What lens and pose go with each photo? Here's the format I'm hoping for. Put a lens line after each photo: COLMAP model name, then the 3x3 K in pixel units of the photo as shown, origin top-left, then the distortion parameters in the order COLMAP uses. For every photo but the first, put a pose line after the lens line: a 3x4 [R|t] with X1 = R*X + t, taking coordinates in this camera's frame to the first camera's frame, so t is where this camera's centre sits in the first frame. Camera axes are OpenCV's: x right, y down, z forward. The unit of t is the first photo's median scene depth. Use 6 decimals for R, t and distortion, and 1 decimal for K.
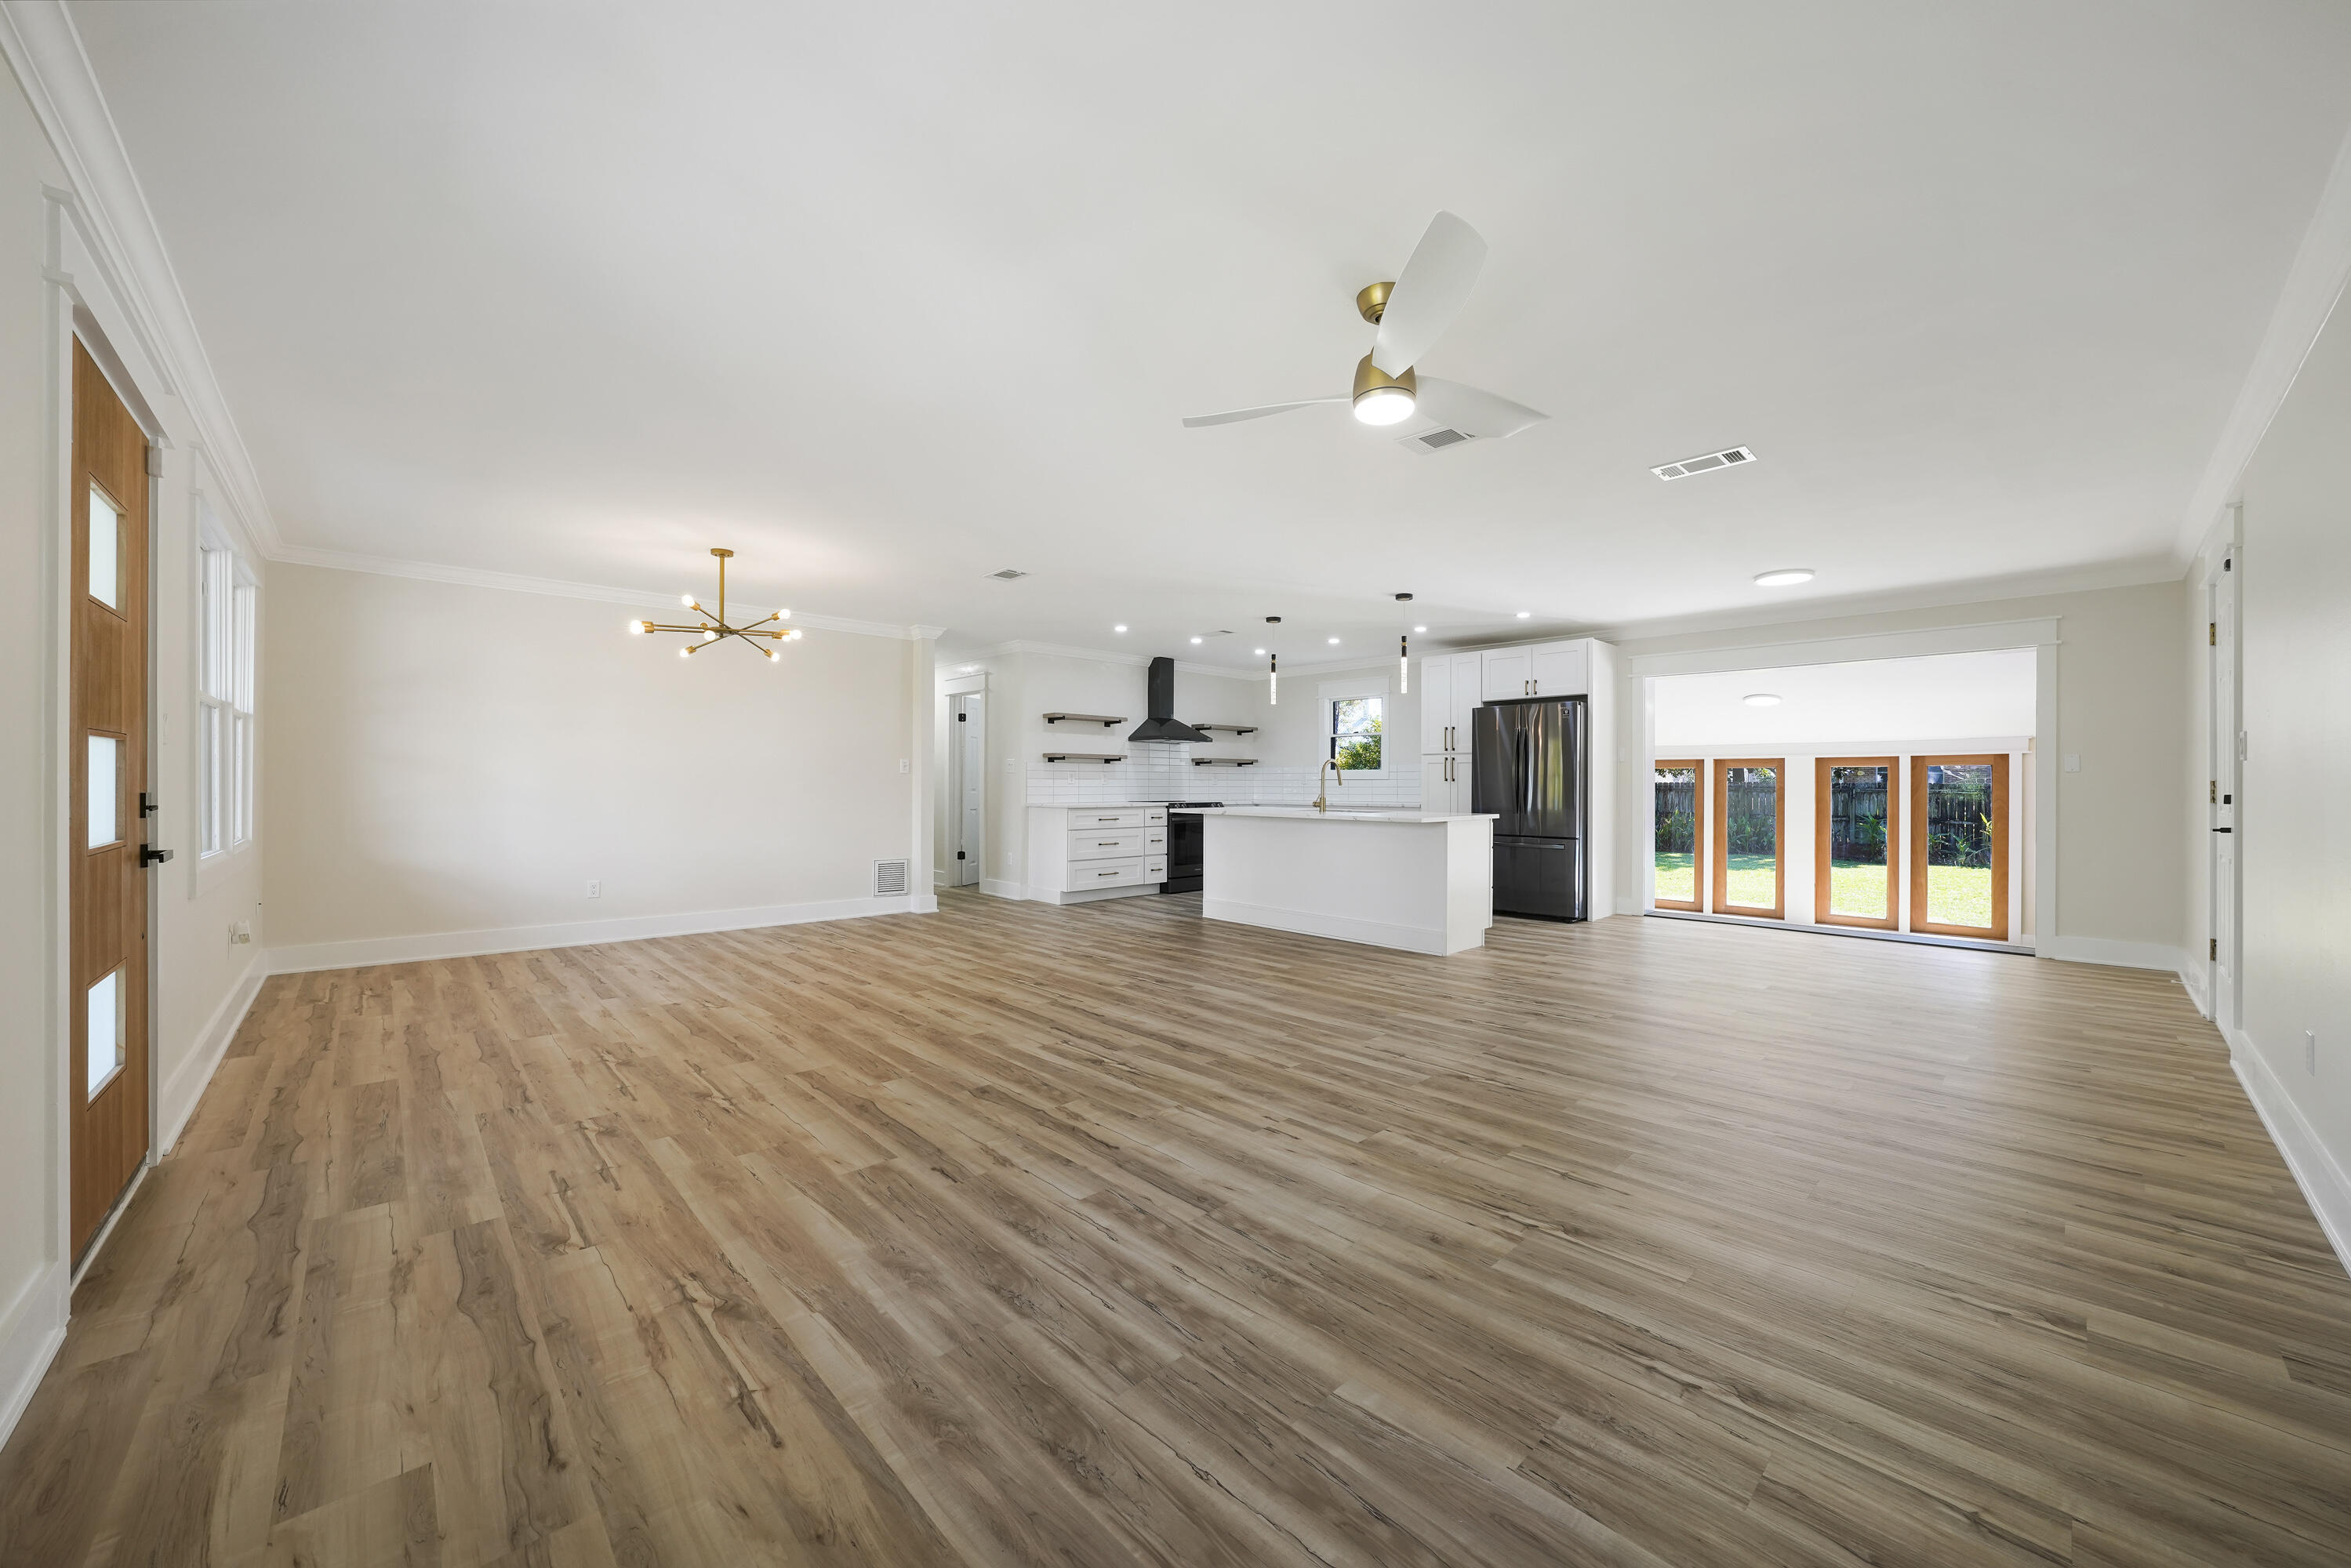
lens RADIAL K [[849.3, 0, 1180.3], [0, 849.3, 791.8], [0, 0, 1]] dist [-0.020449, 0.002902]
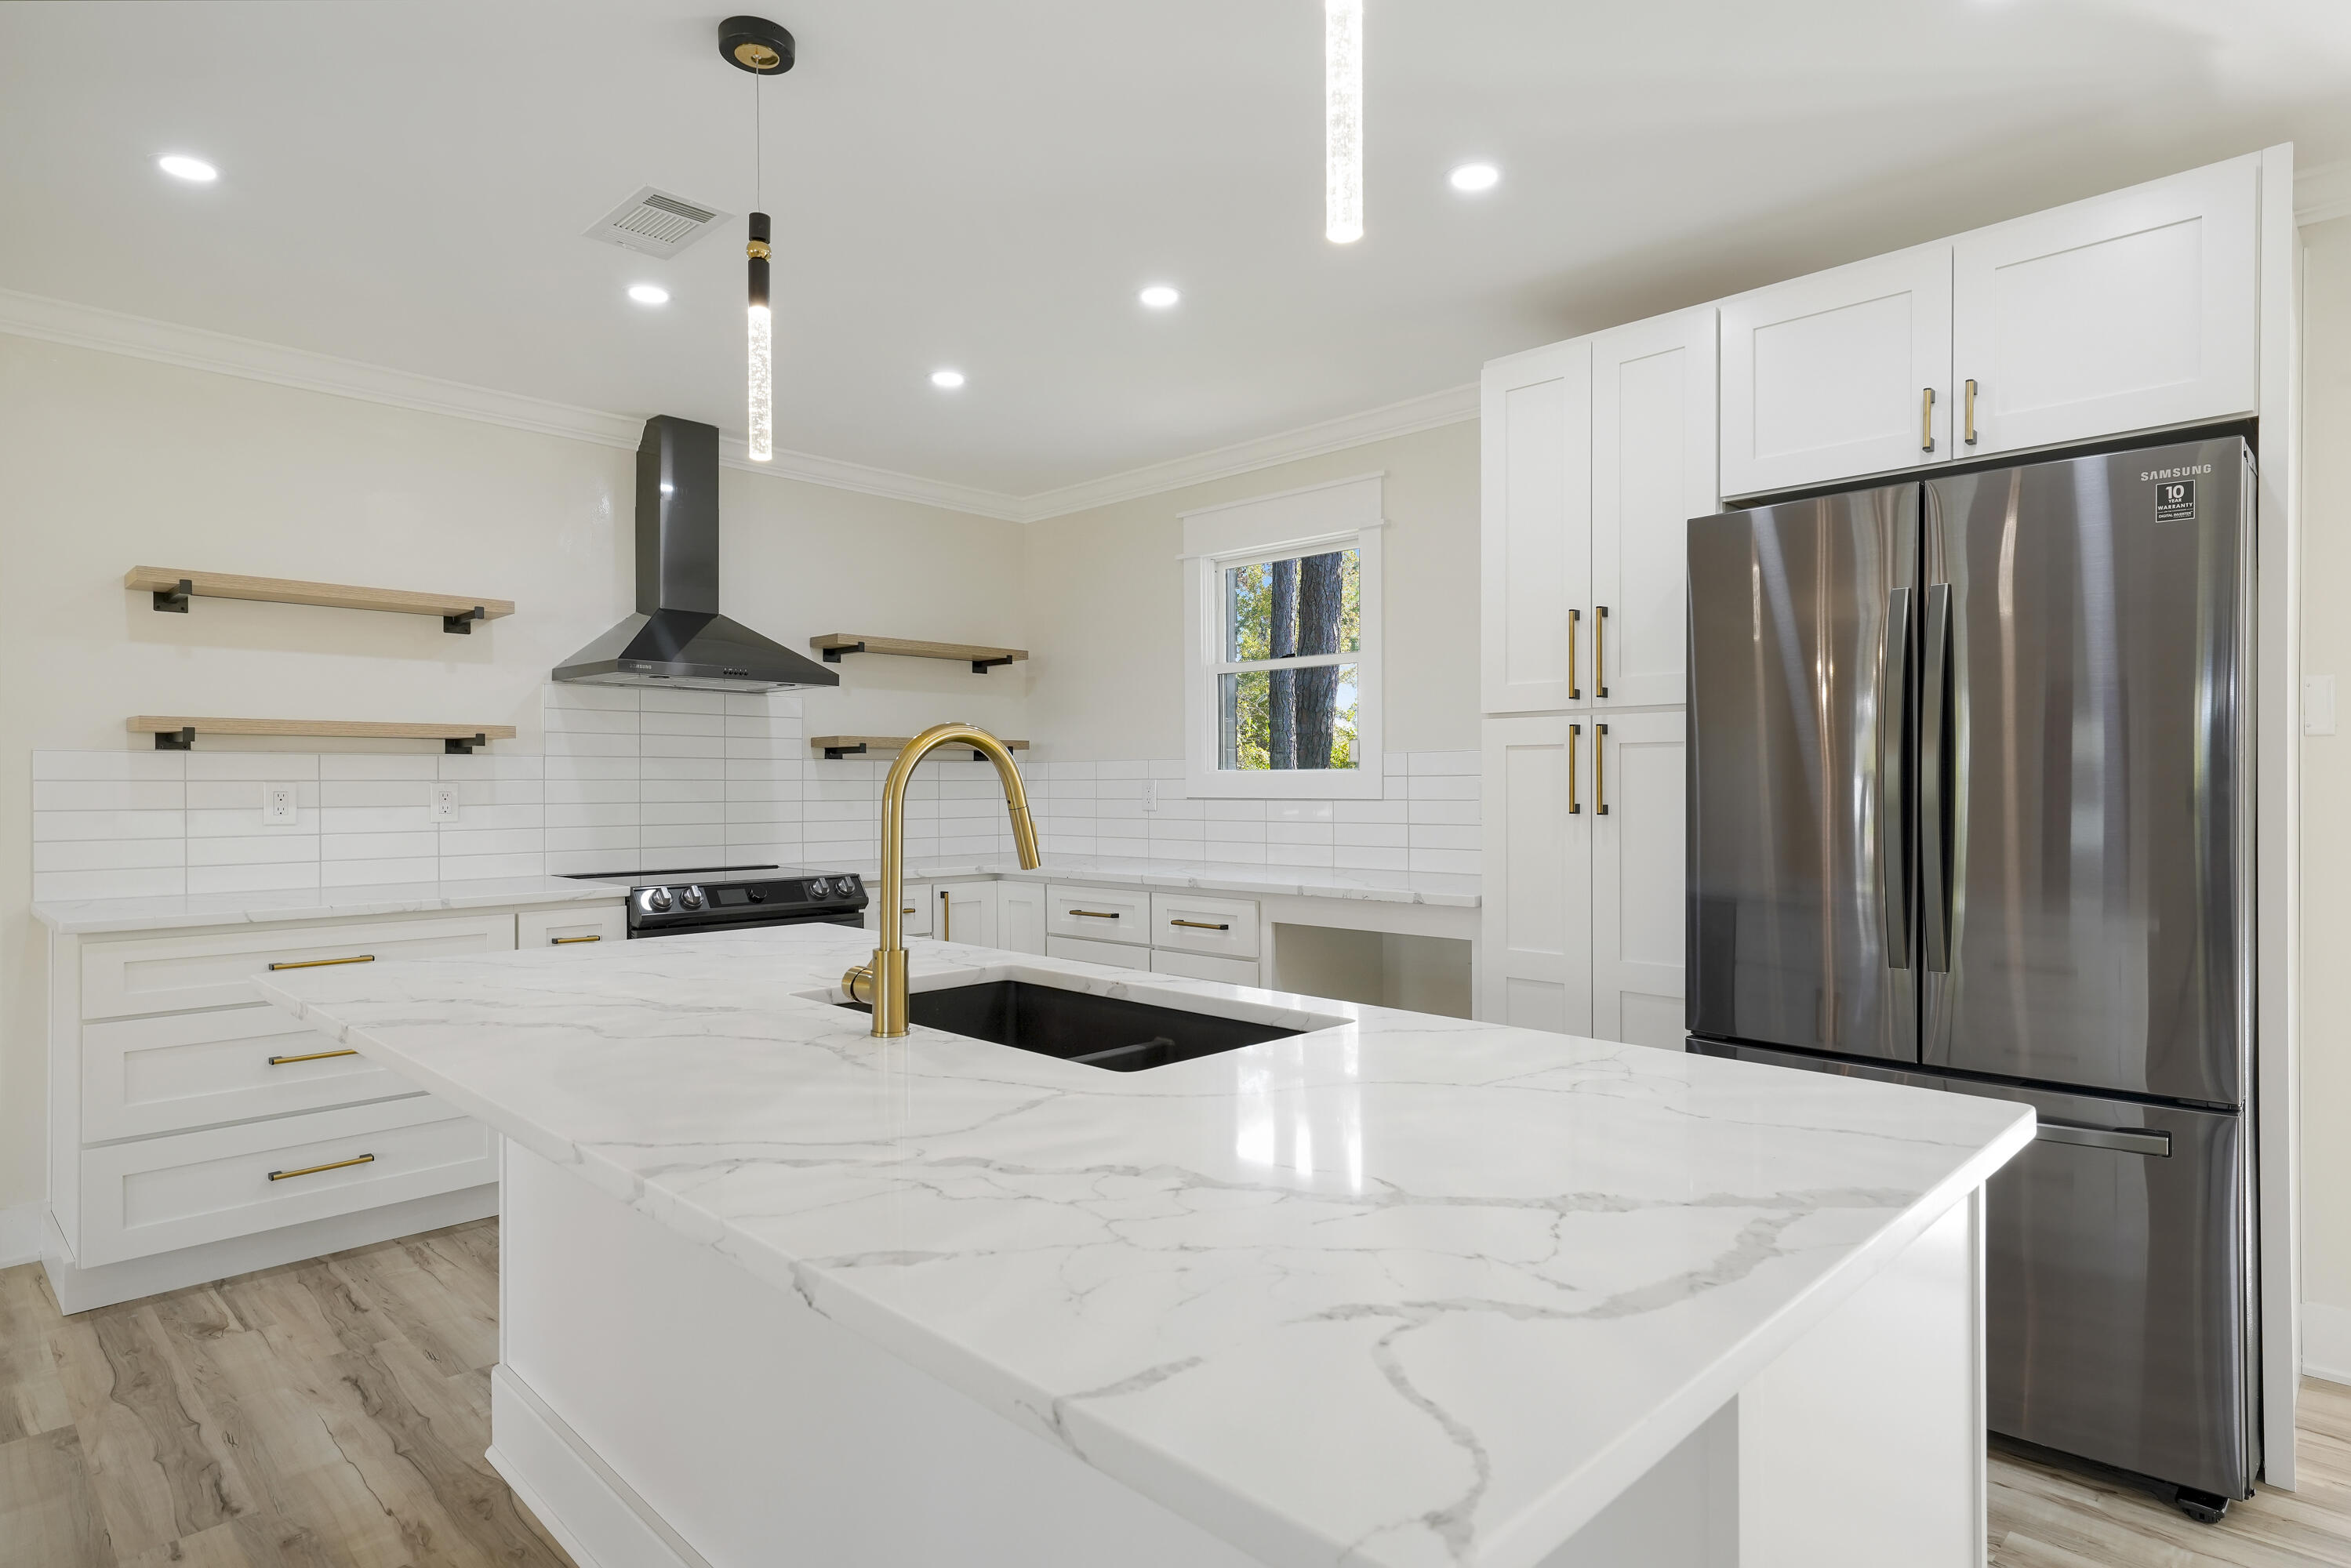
lens RADIAL K [[1276.9, 0, 1178.8], [0, 1276.9, 788.8], [0, 0, 1]] dist [0.011632, -0.000417]
pose [[0.999276, -0.007339, 0.037319, 0.409691], [0.007617, 0.999944, -0.007324, -0.042344], [-0.037263, 0.007603, 0.999277, 1.422447]]
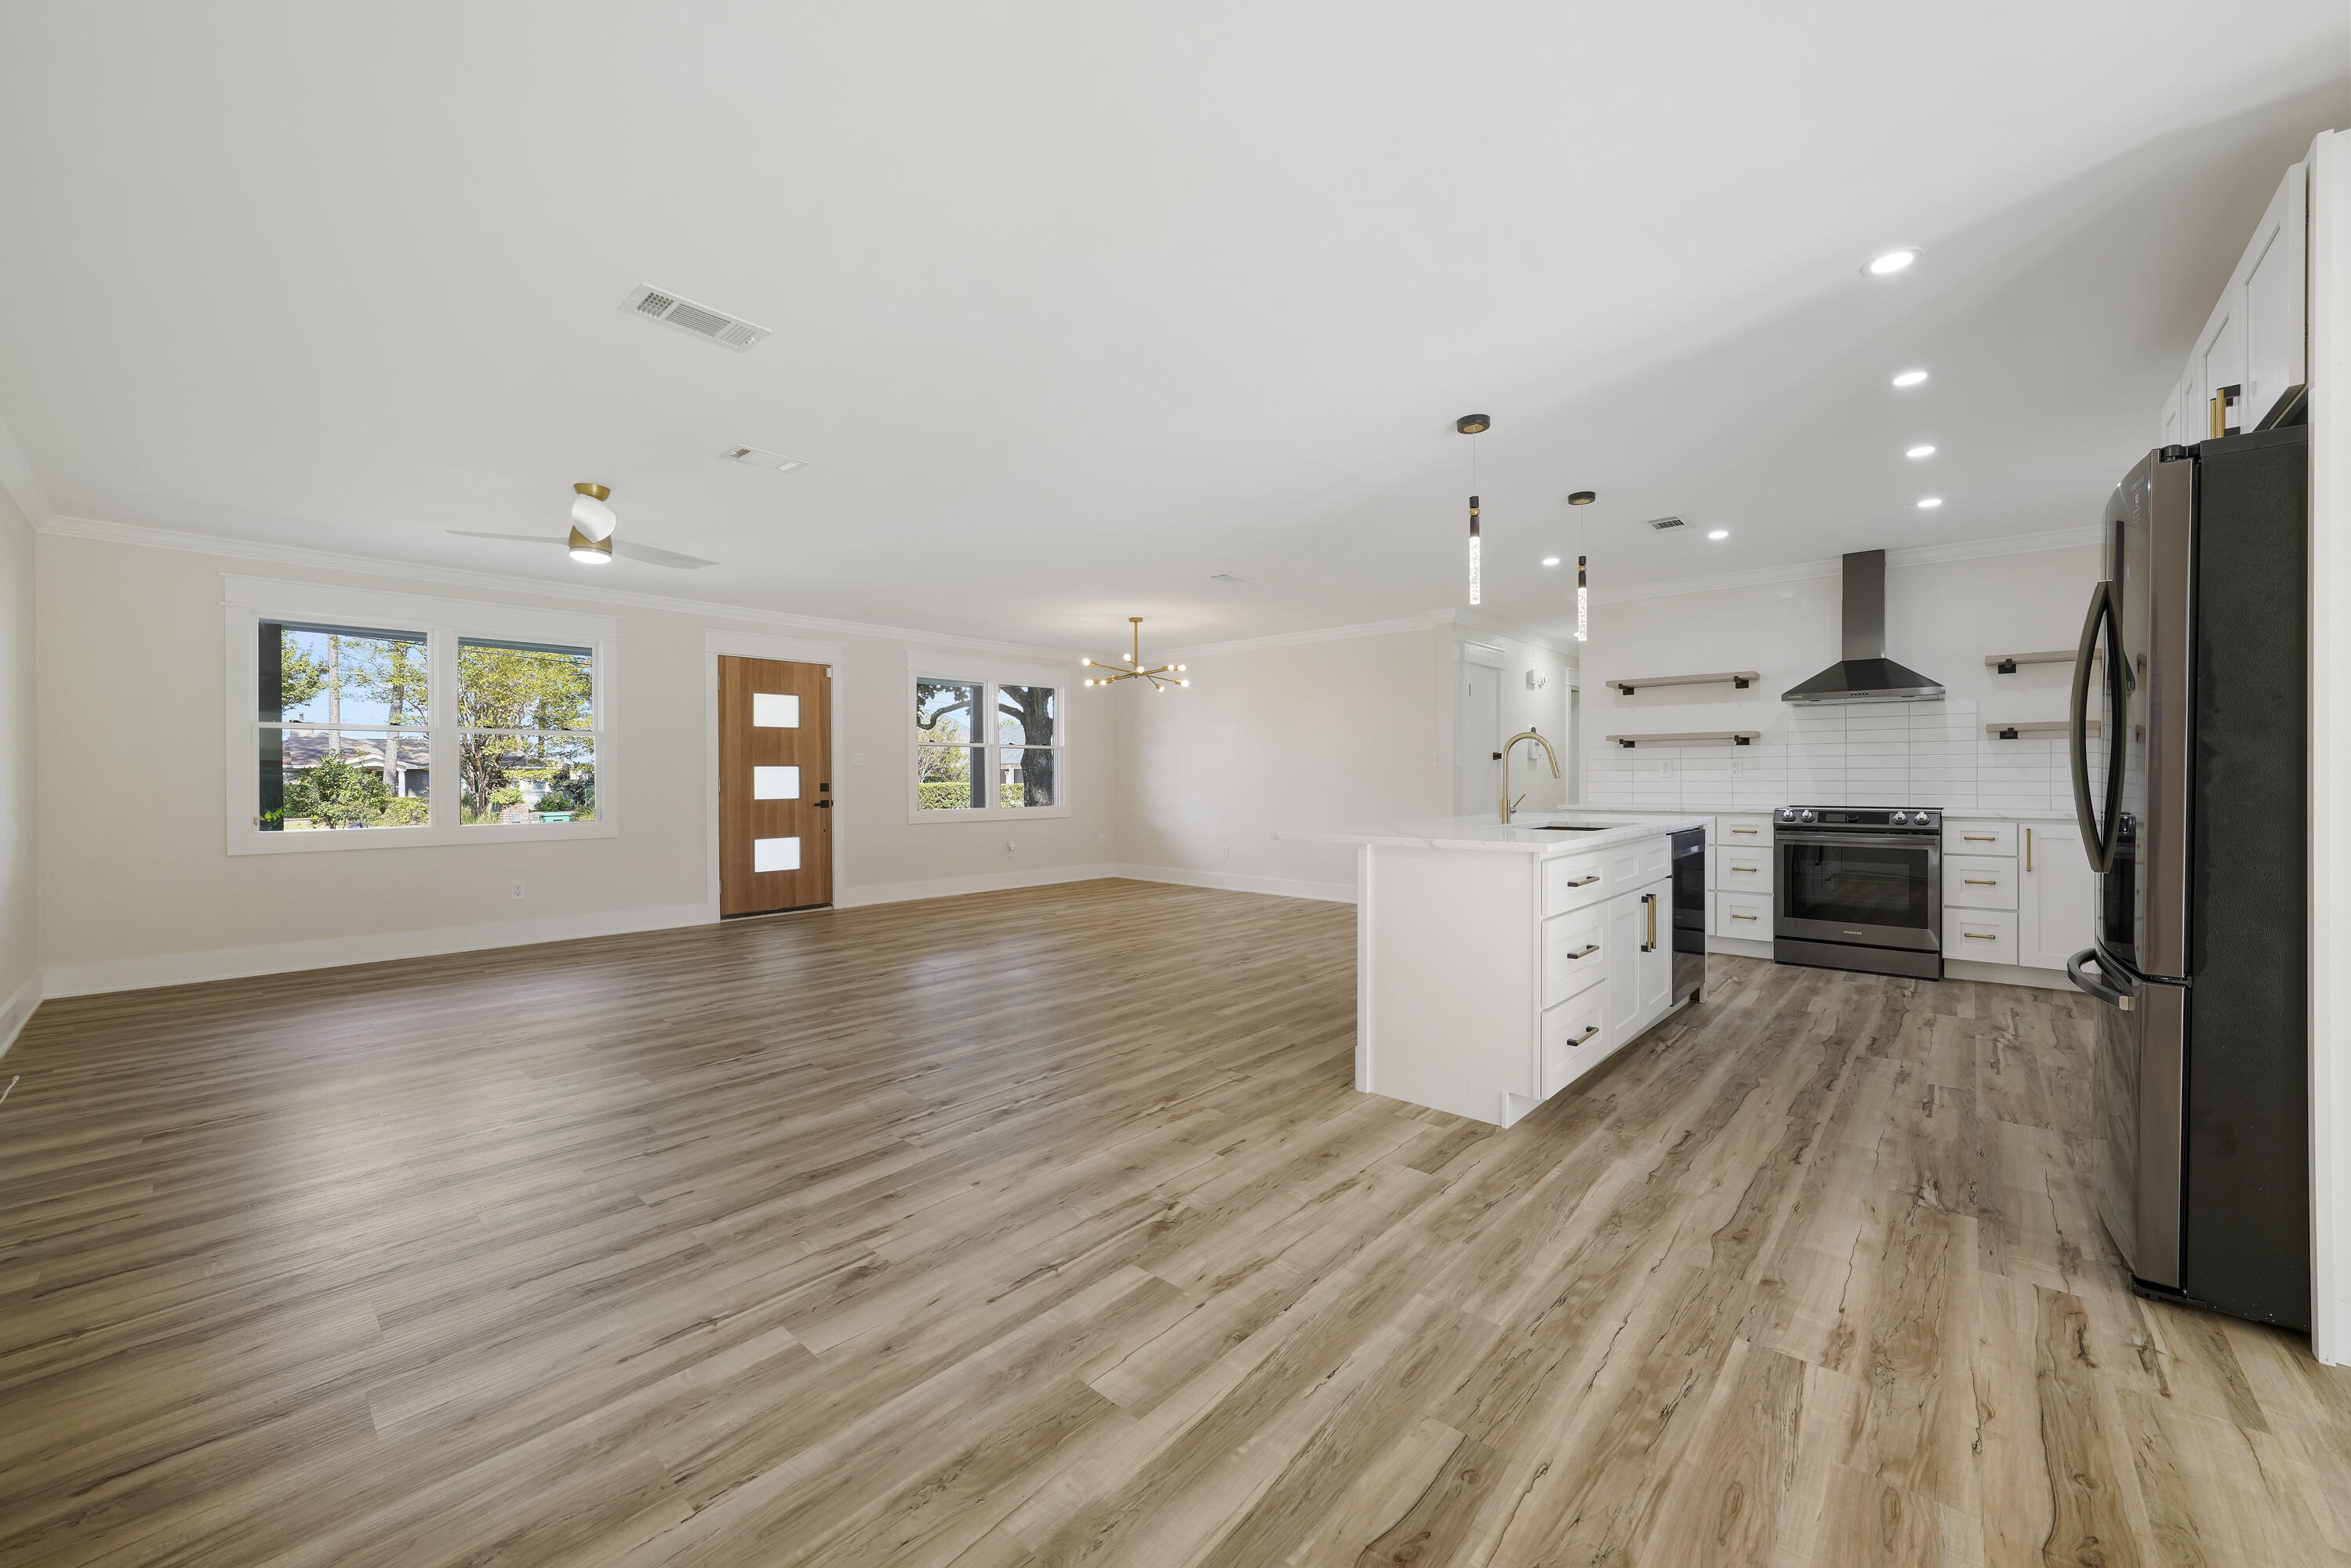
lens RADIAL K [[880.2, 0, 1182.8], [0, 880.2, 781.3], [0, 0, 1]] dist [-0.016114, 0.001397]
pose [[0.091439, -0.001737, -0.995809, 1.427789], [-0.006435, 0.999977, -0.002336, -0.005067], [0.995790, 0.006622, 0.091426, 1.380786]]
